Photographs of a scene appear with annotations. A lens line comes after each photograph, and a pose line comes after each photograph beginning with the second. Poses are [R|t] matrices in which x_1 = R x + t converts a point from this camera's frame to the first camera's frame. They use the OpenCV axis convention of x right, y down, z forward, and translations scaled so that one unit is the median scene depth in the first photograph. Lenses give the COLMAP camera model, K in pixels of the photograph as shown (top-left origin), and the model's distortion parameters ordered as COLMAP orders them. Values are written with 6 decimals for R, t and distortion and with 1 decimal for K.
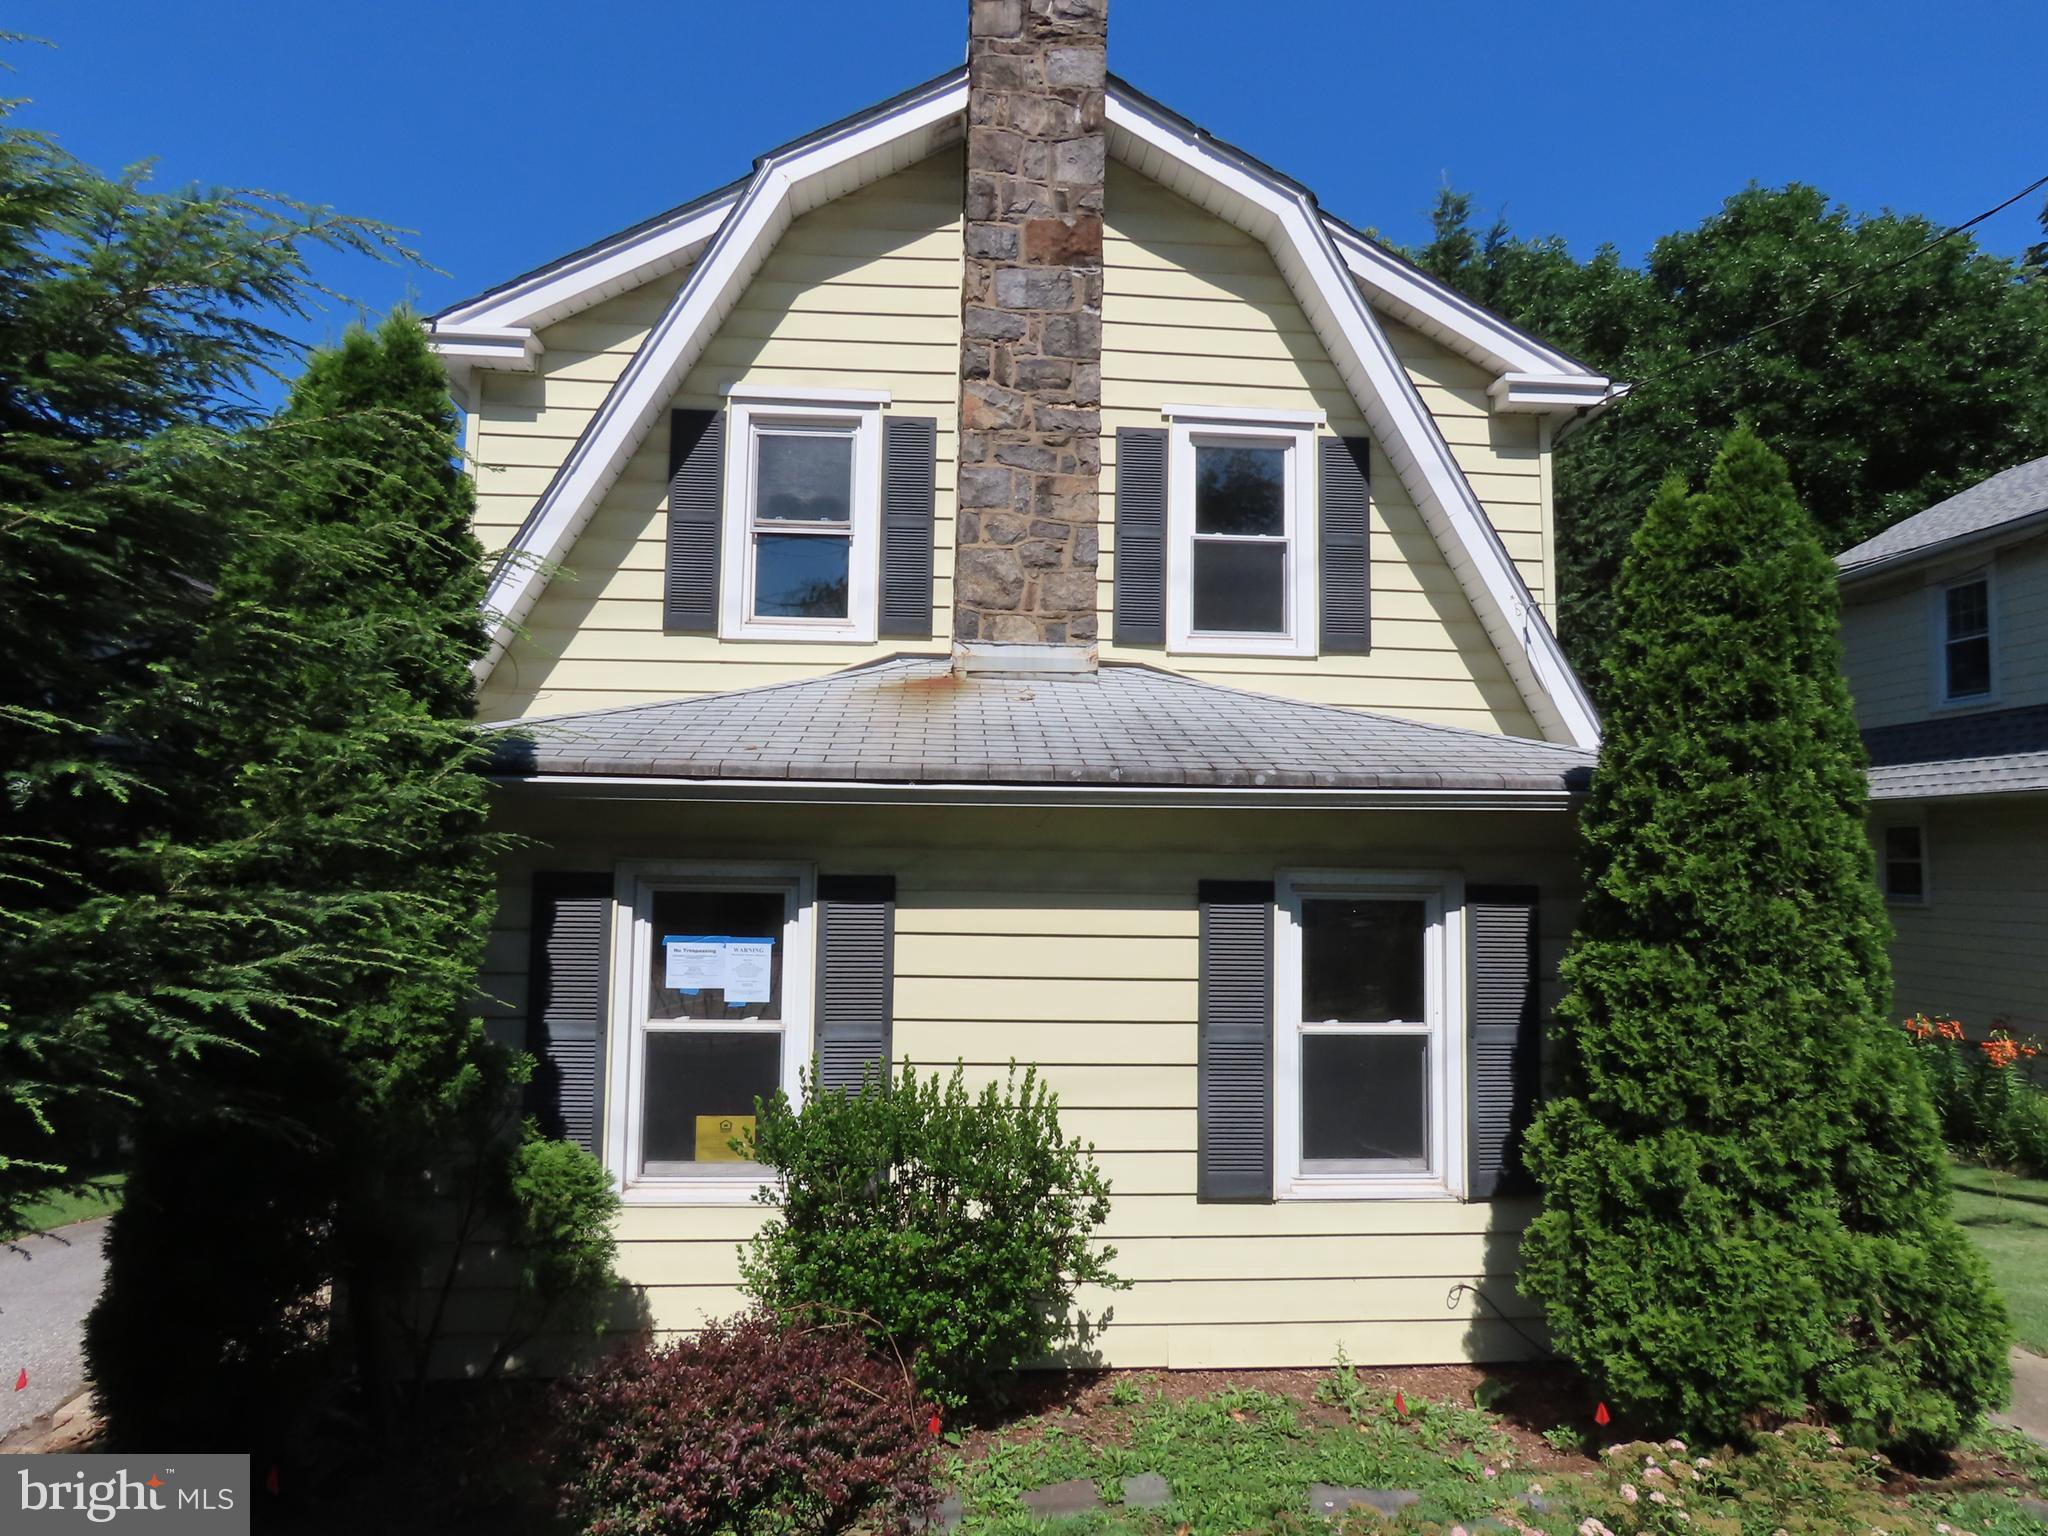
lens RADIAL K [[1282.4, 0, 1024.0], [0, 1282.4, 768.0], [0, 0, 1]] dist [-0.004254, 0.000668]
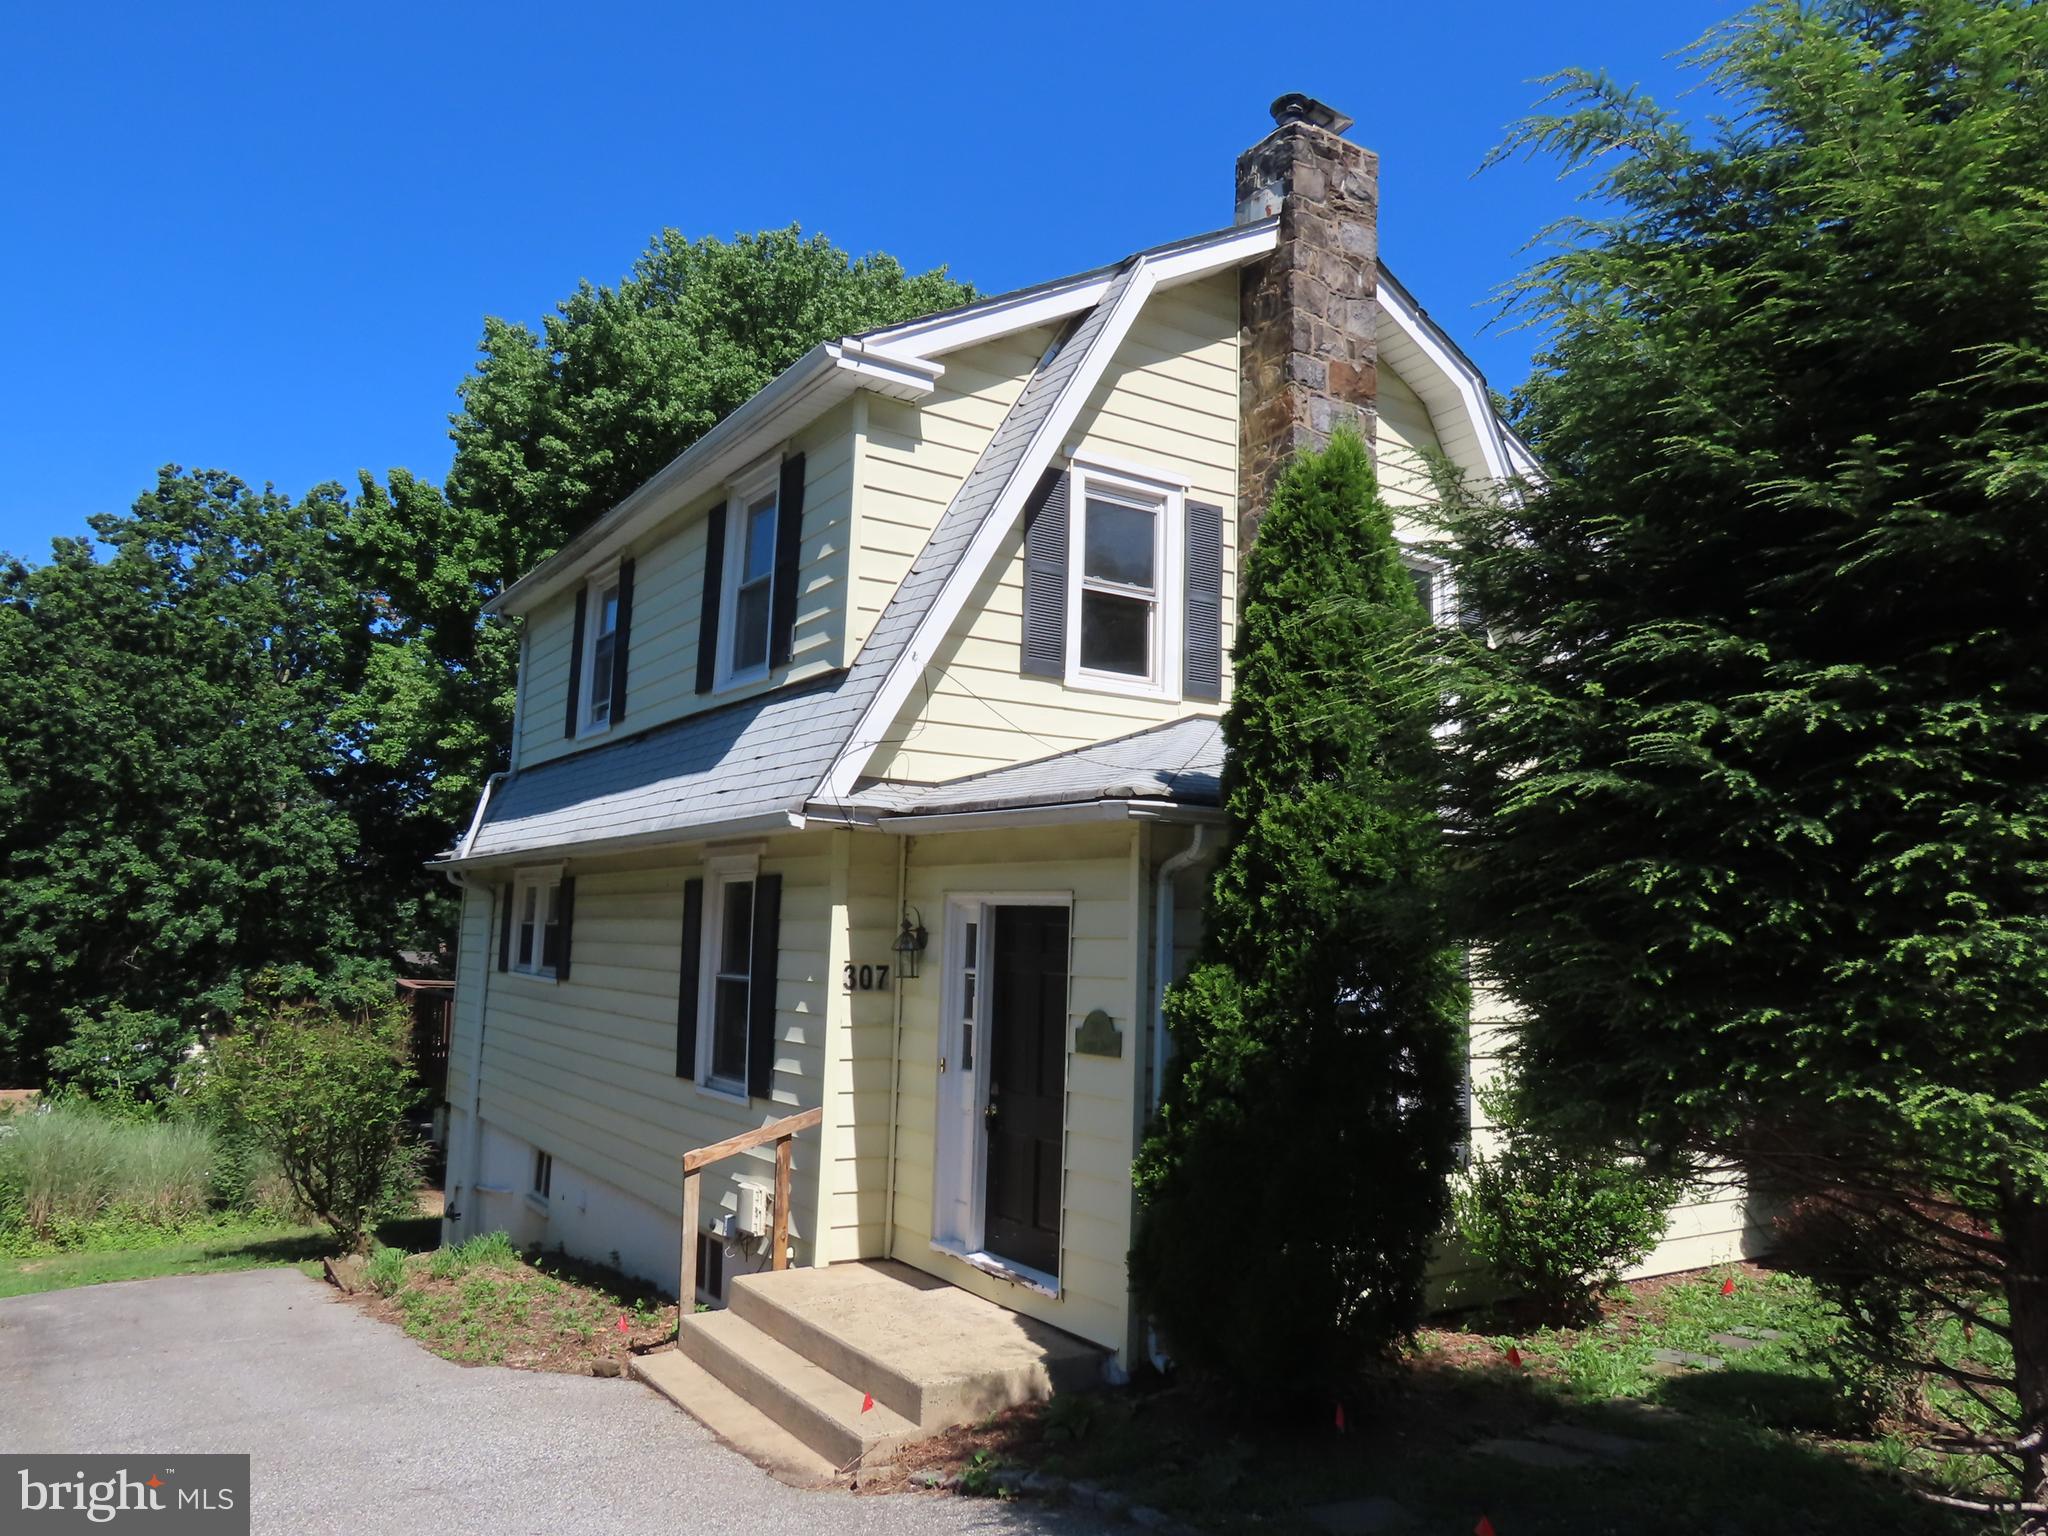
lens RADIAL K [[1452.4, 0, 1024.0], [0, 1452.4, 768.0], [0, 0, 1]] dist [0.000434, -0.001595]
pose [[0.874309, 0.065155, 0.480977, -0.835664], [-0.046753, 0.997646, -0.050160, 0.027519], [-0.483113, 0.021368, 0.875297, -0.026301]]
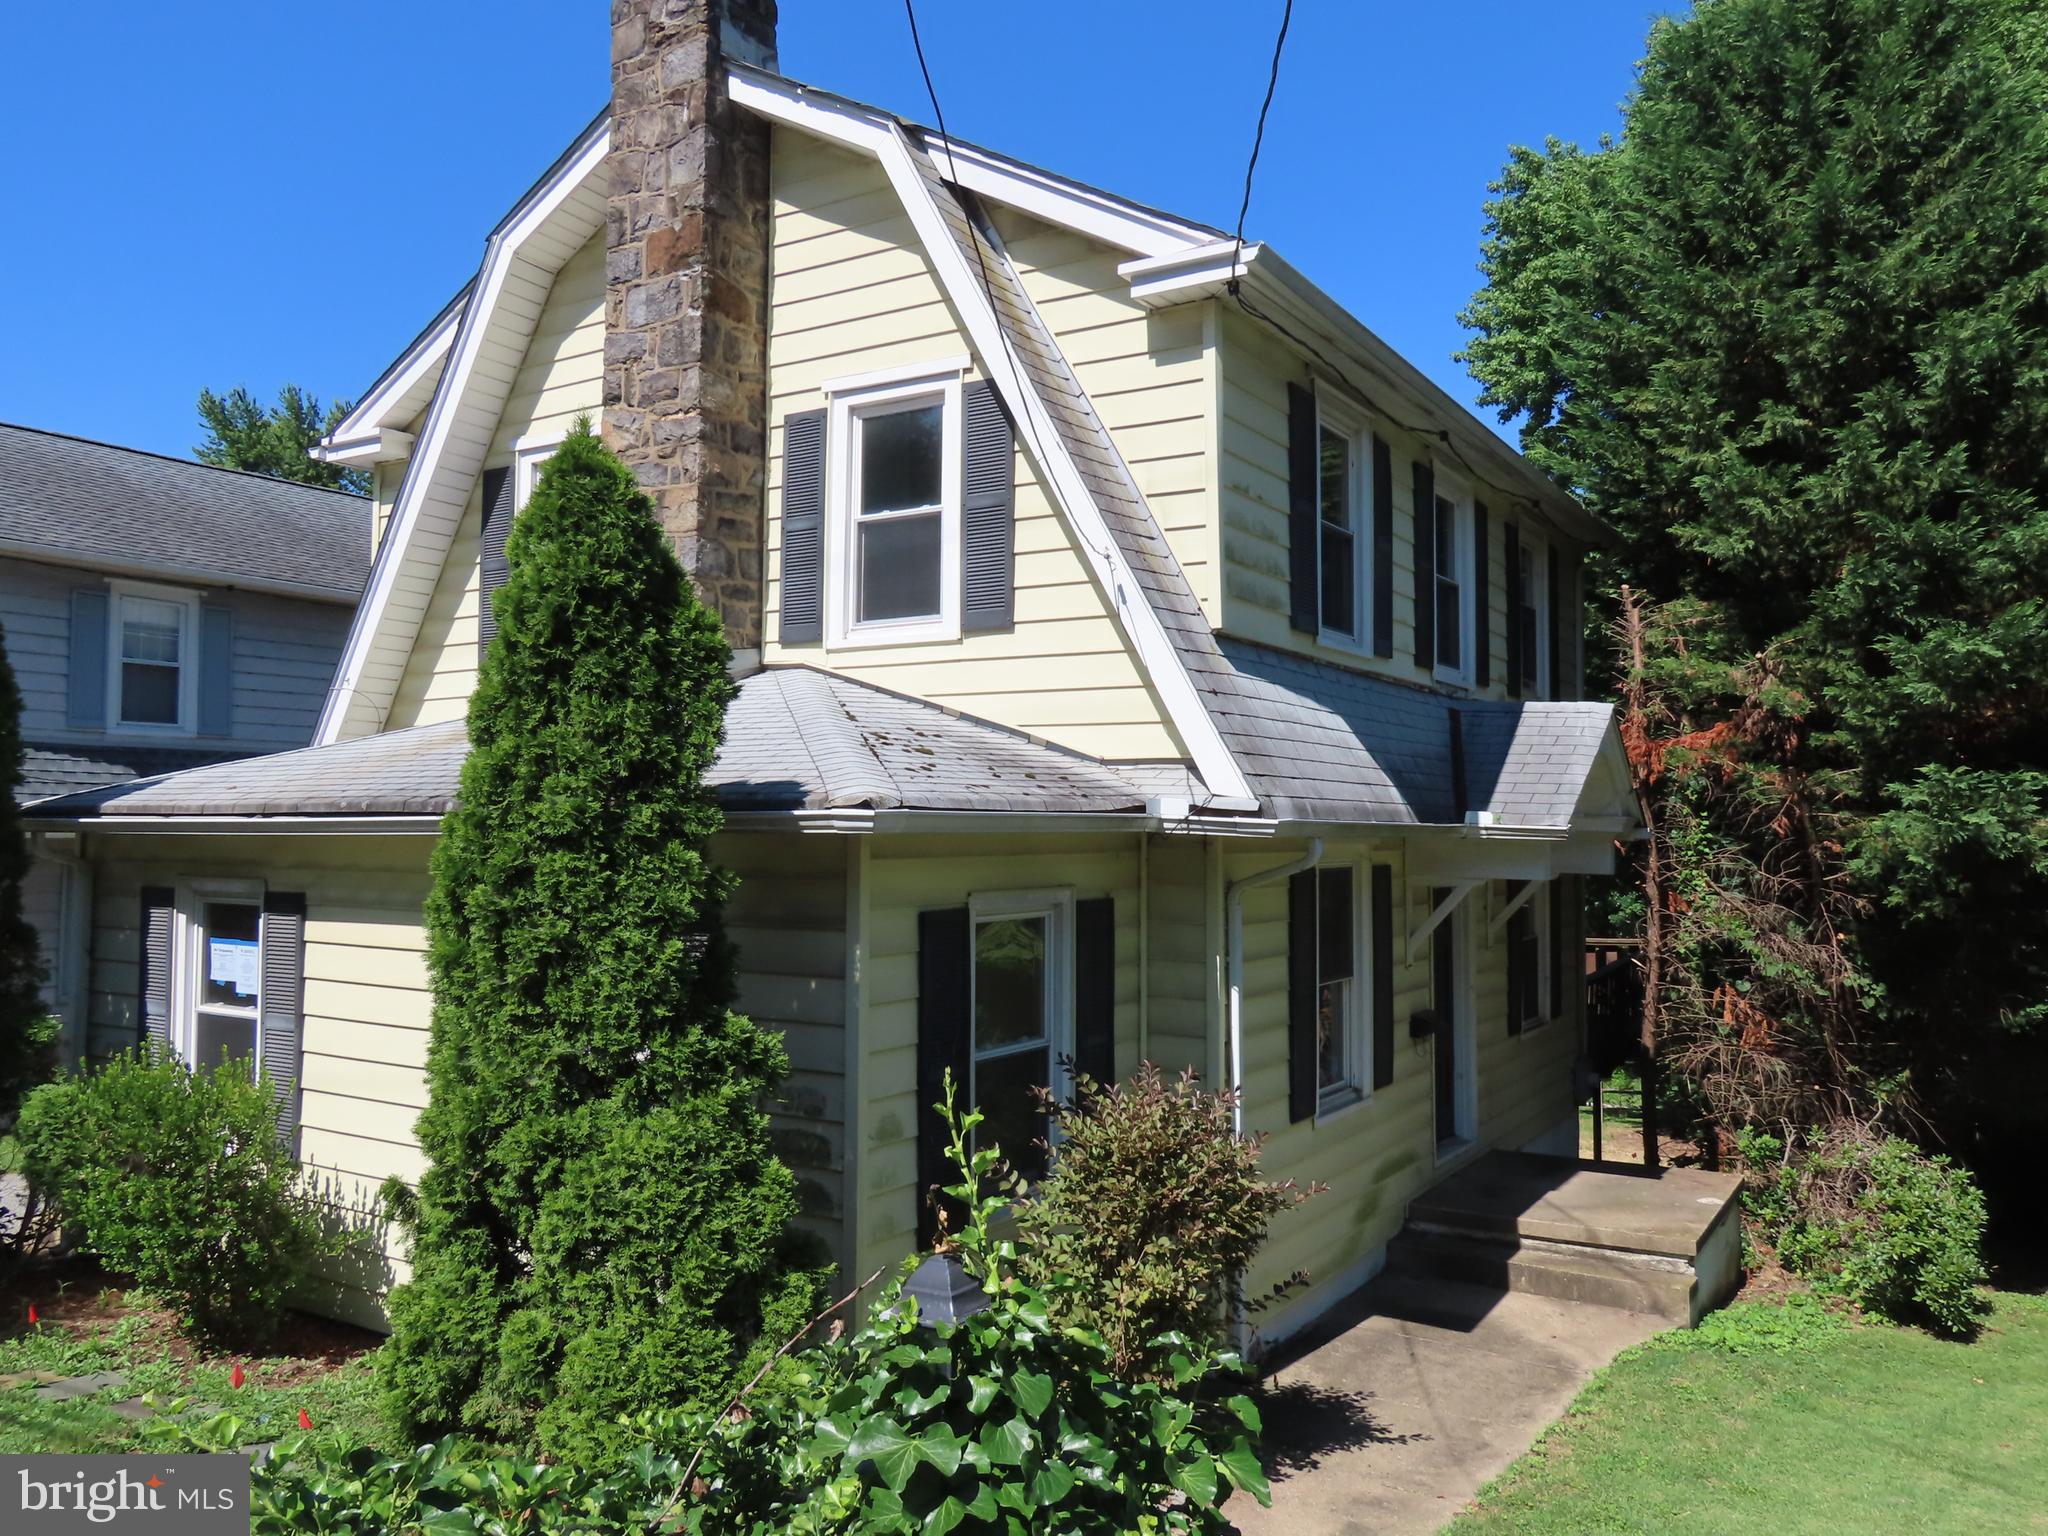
lens RADIAL K [[1528.8, 0, 1024.0], [0, 1528.8, 768.0], [0, 0, 1]] dist [-0.006963, -0.004884]
pose [[0.805472, -0.036293, -0.591522, 0.900087], [0.051050, 0.998662, 0.008242, -0.005966], [0.590431, -0.036836, 0.806247, 0.189294]]
